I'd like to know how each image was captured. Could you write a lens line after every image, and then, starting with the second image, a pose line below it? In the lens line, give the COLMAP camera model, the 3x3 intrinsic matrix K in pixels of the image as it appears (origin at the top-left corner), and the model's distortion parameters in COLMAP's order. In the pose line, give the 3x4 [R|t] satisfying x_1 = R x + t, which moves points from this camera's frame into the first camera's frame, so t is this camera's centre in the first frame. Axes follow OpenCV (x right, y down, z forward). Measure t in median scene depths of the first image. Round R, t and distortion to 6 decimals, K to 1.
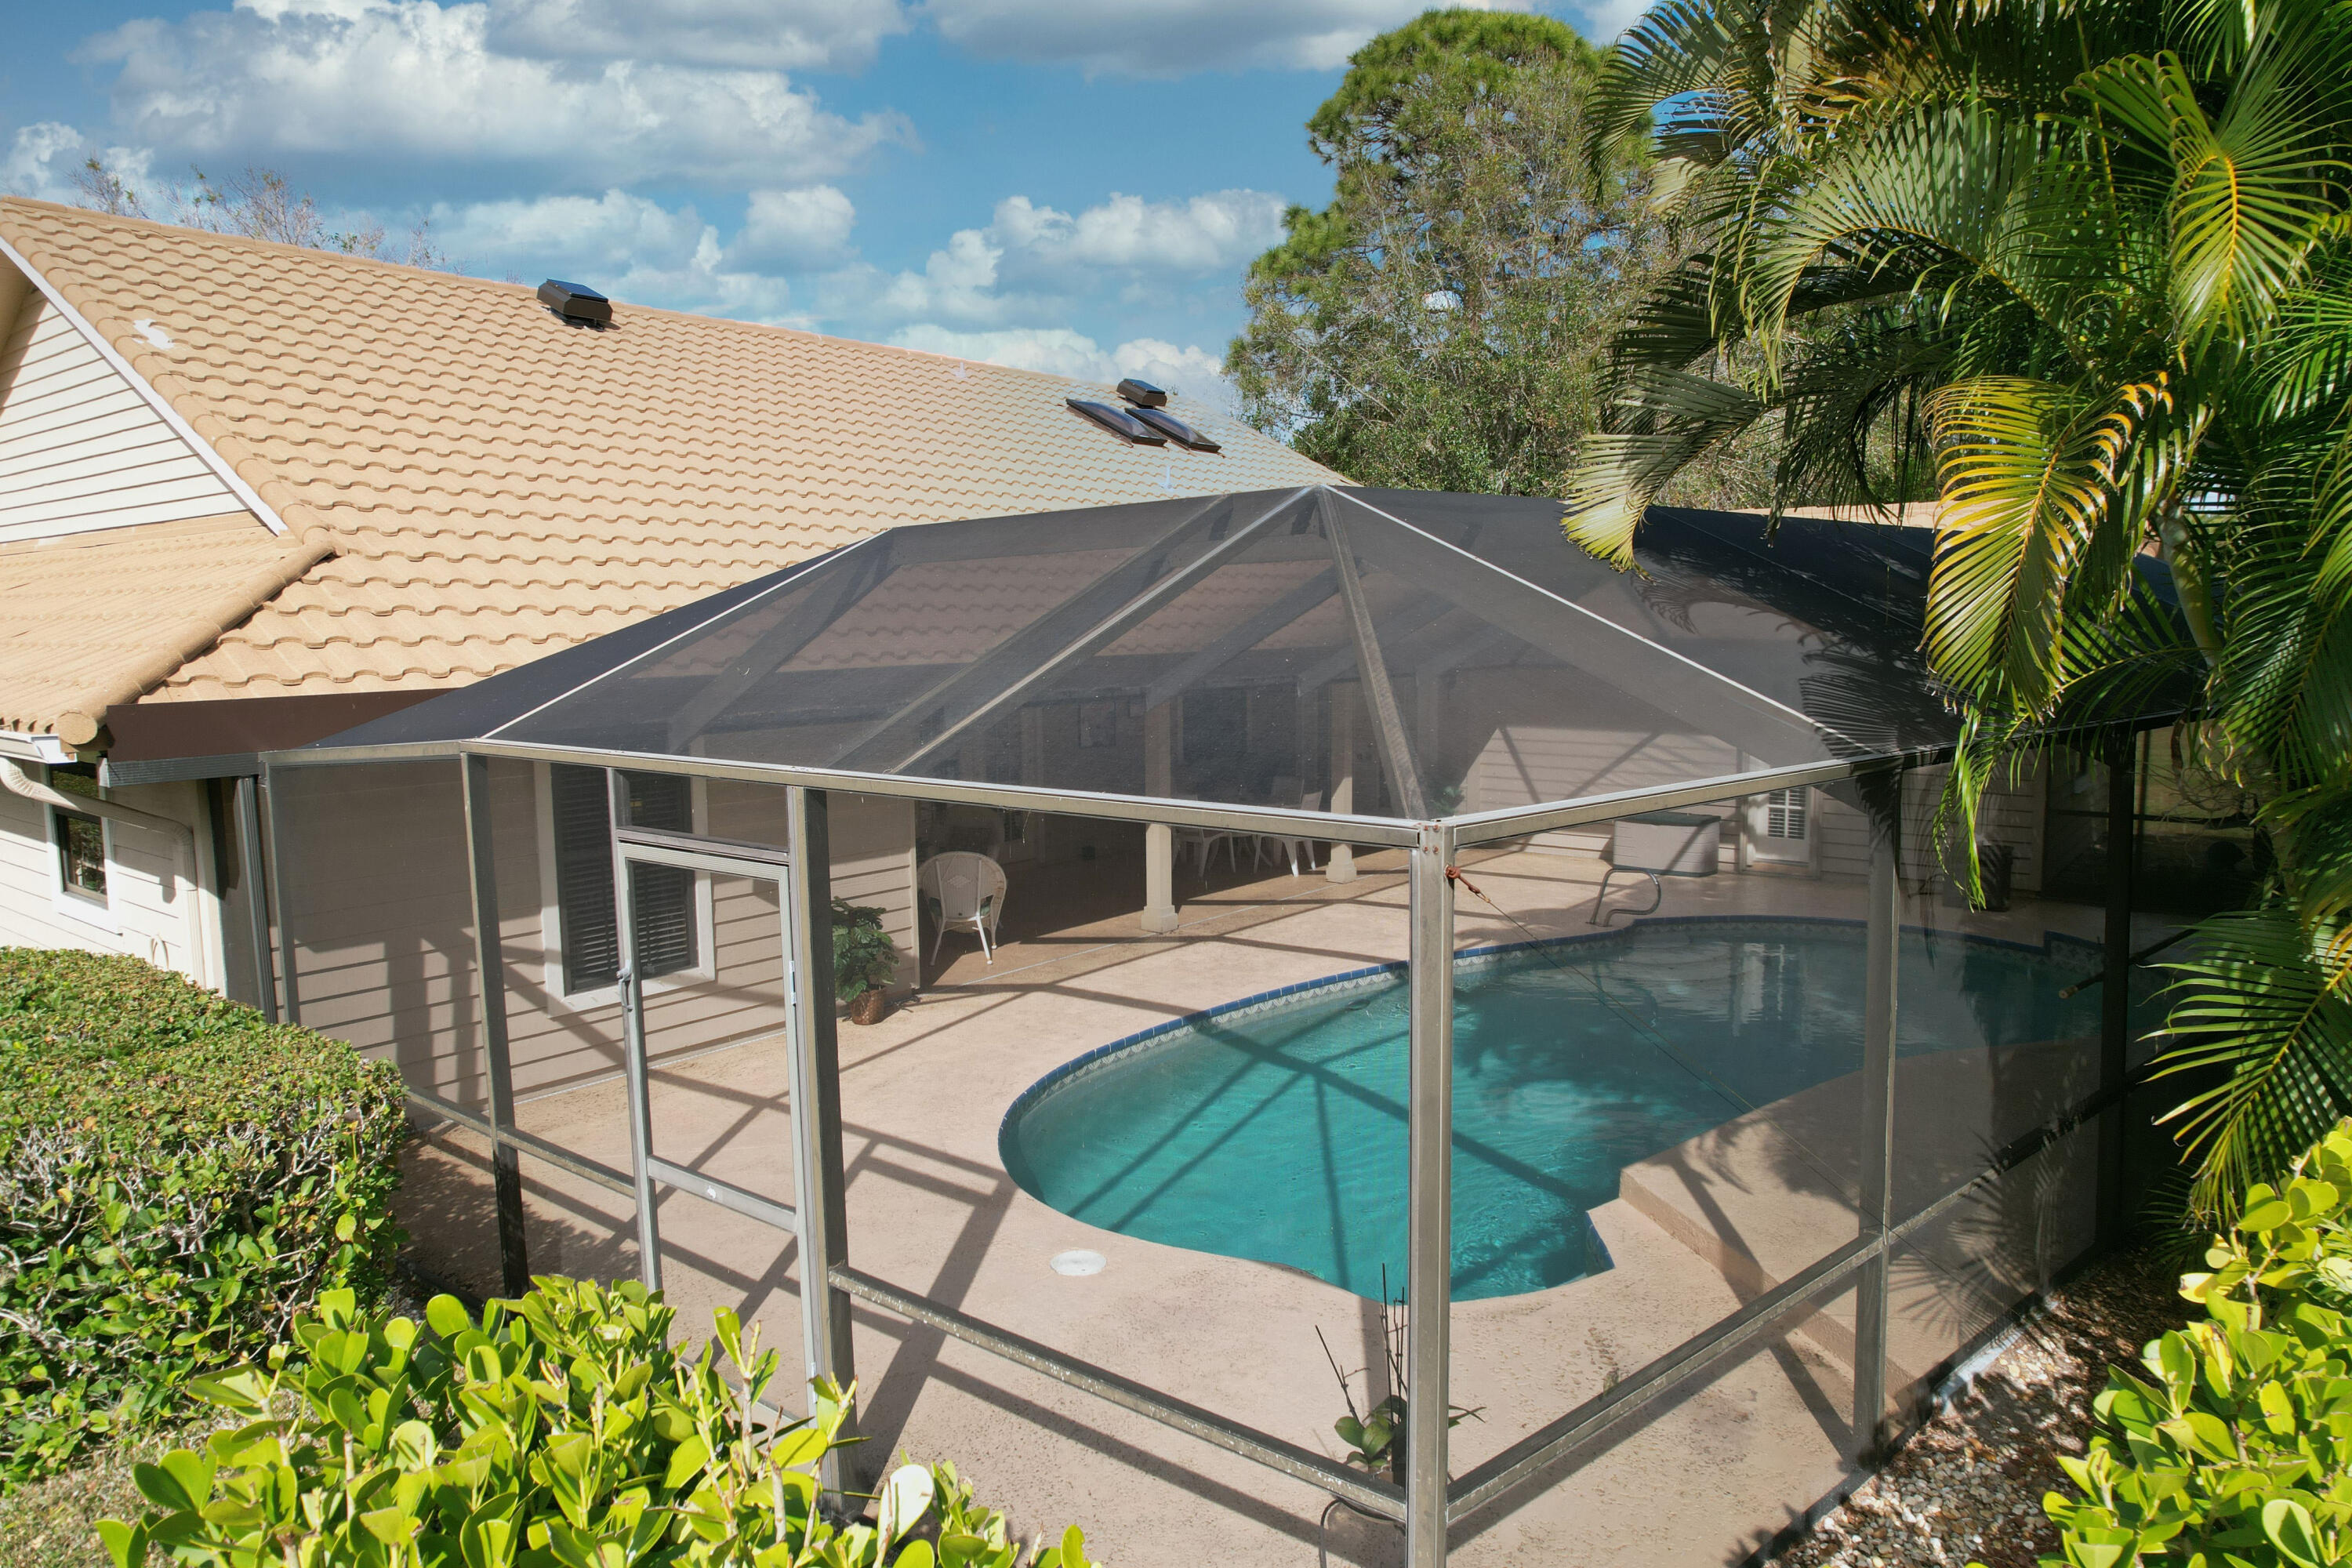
lens RADIAL K [[1509.1, 0, 1176.0], [0, 1509.1, 784.0], [0, 0, 1]] dist [-0.089751, 0.083356]
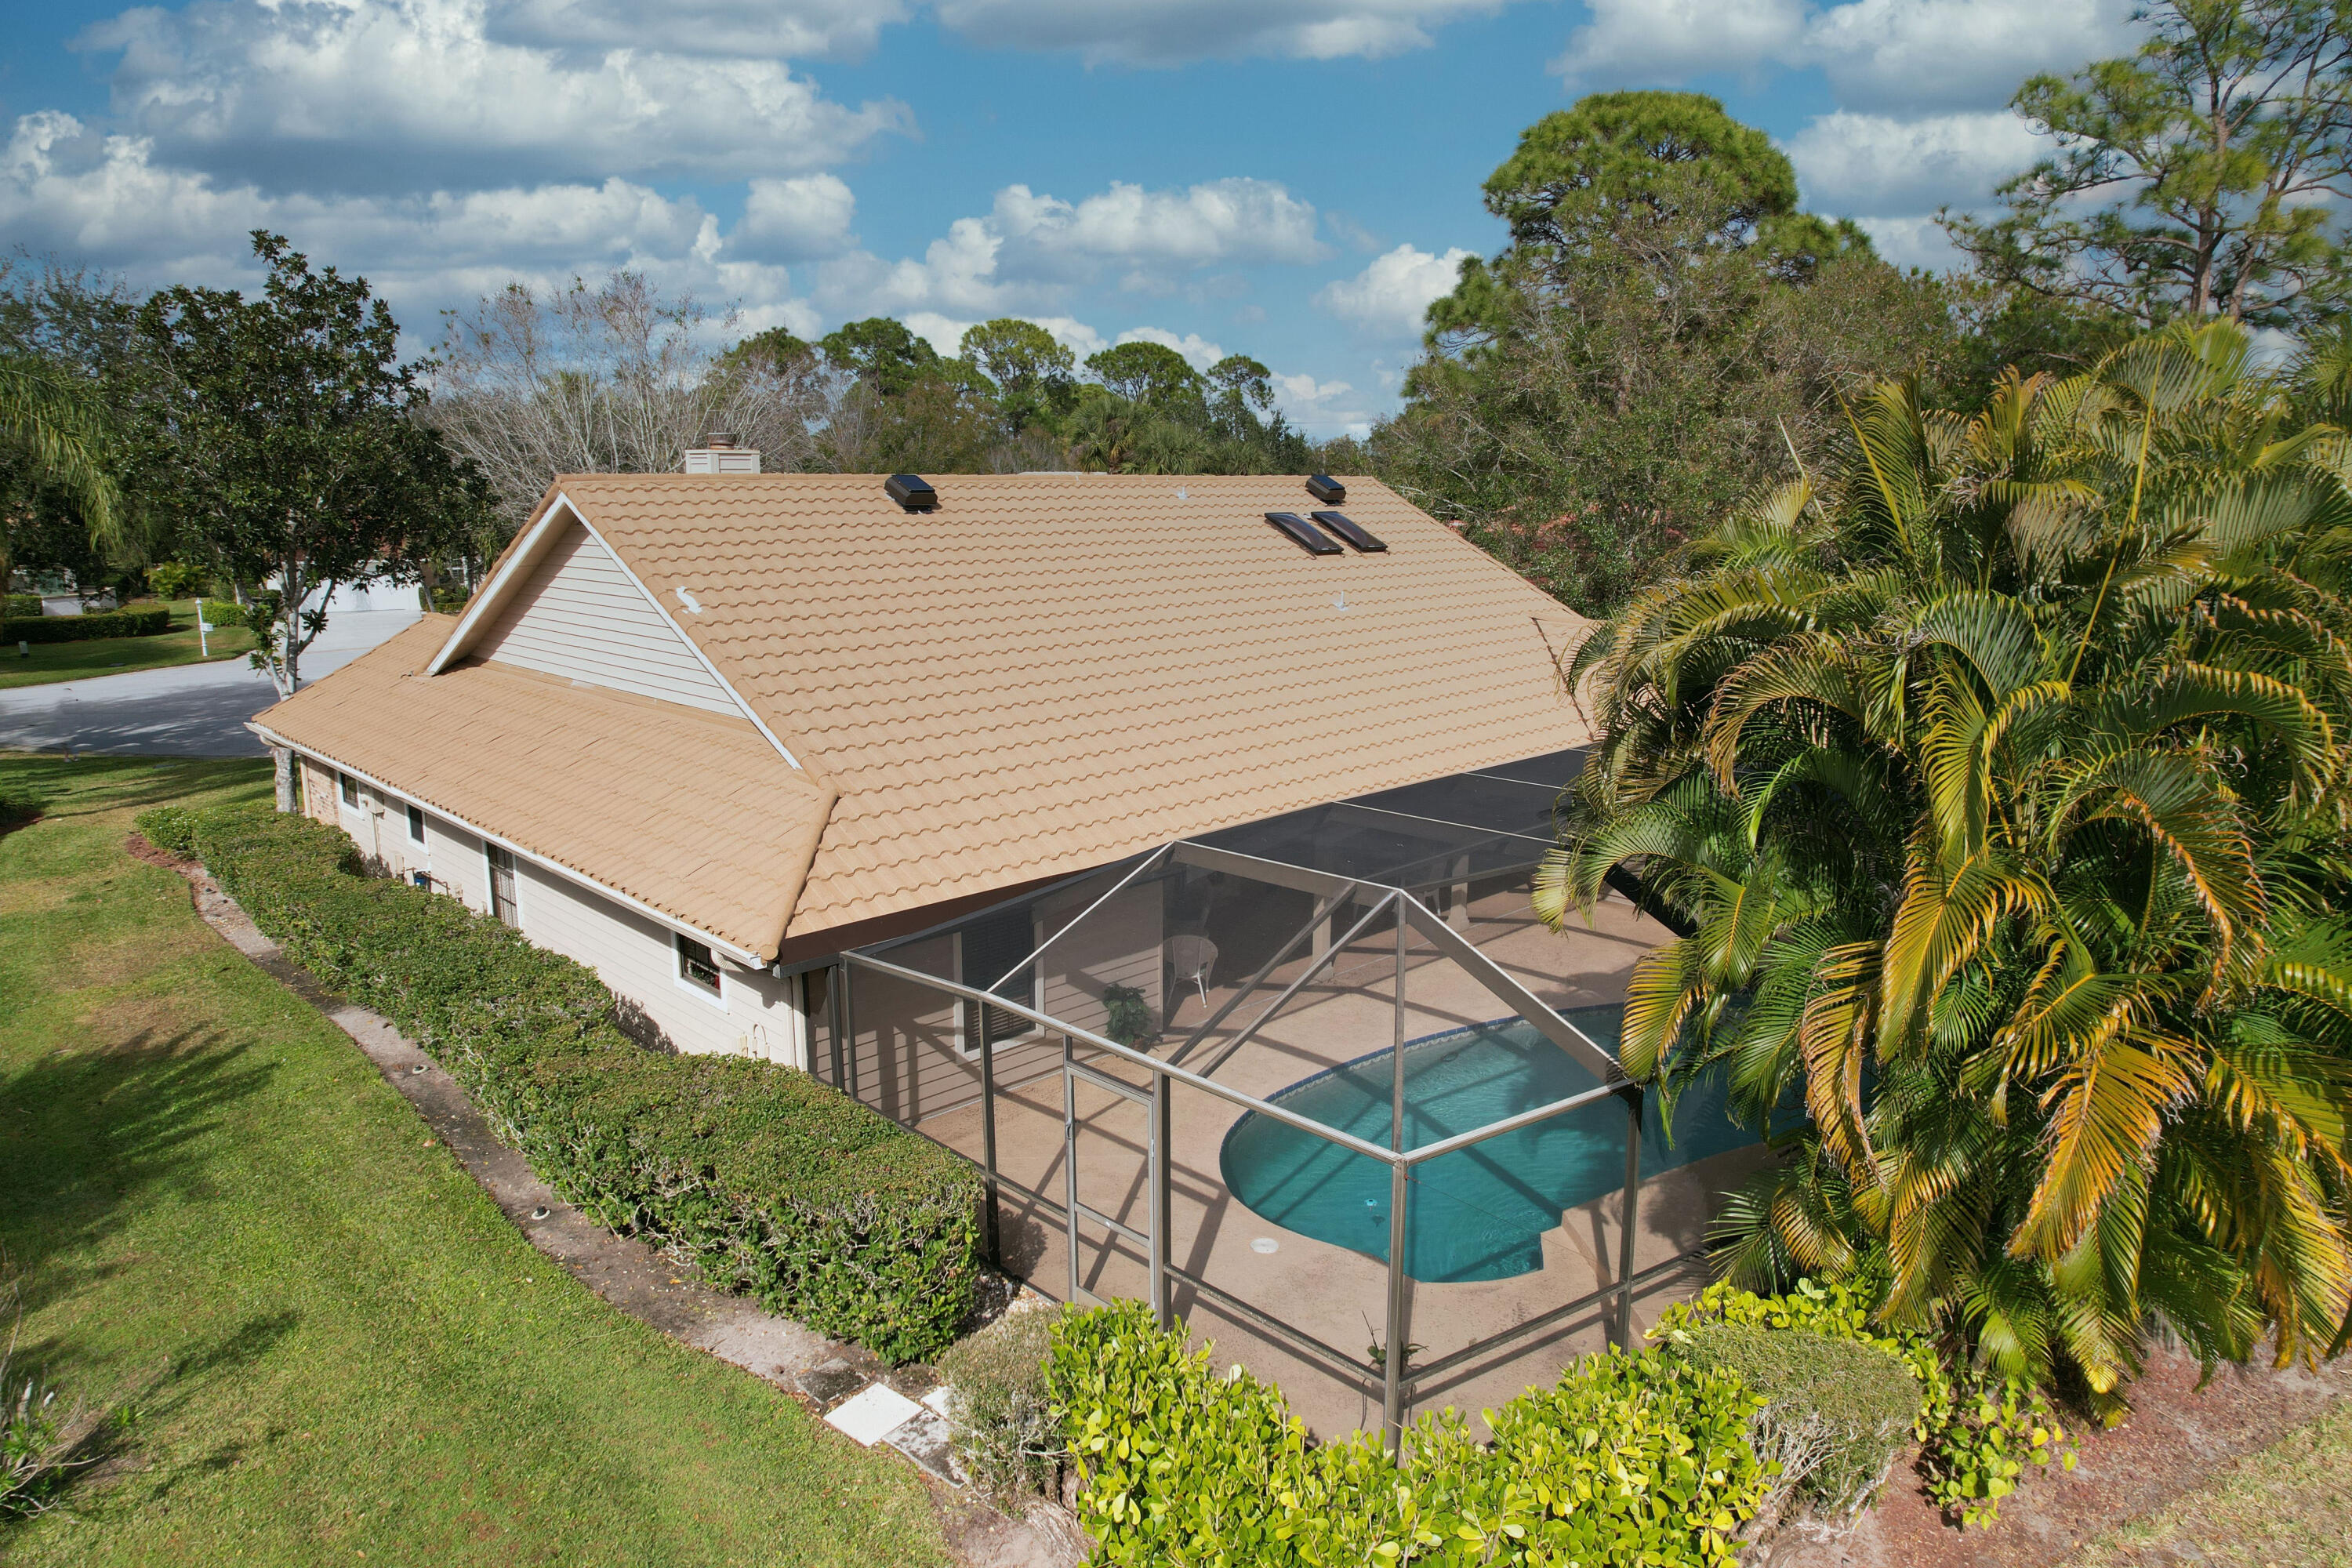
lens RADIAL K [[1509.1, 0, 1176.0], [0, 1509.1, 784.0], [0, 0, 1]] dist [-0.089751, 0.083356]
pose [[0.992647, 0.040218, -0.114167, 0.015135], [-0.029488, 0.995119, 0.094169, -0.359895], [0.117397, -0.090110, 0.988988, -0.697187]]
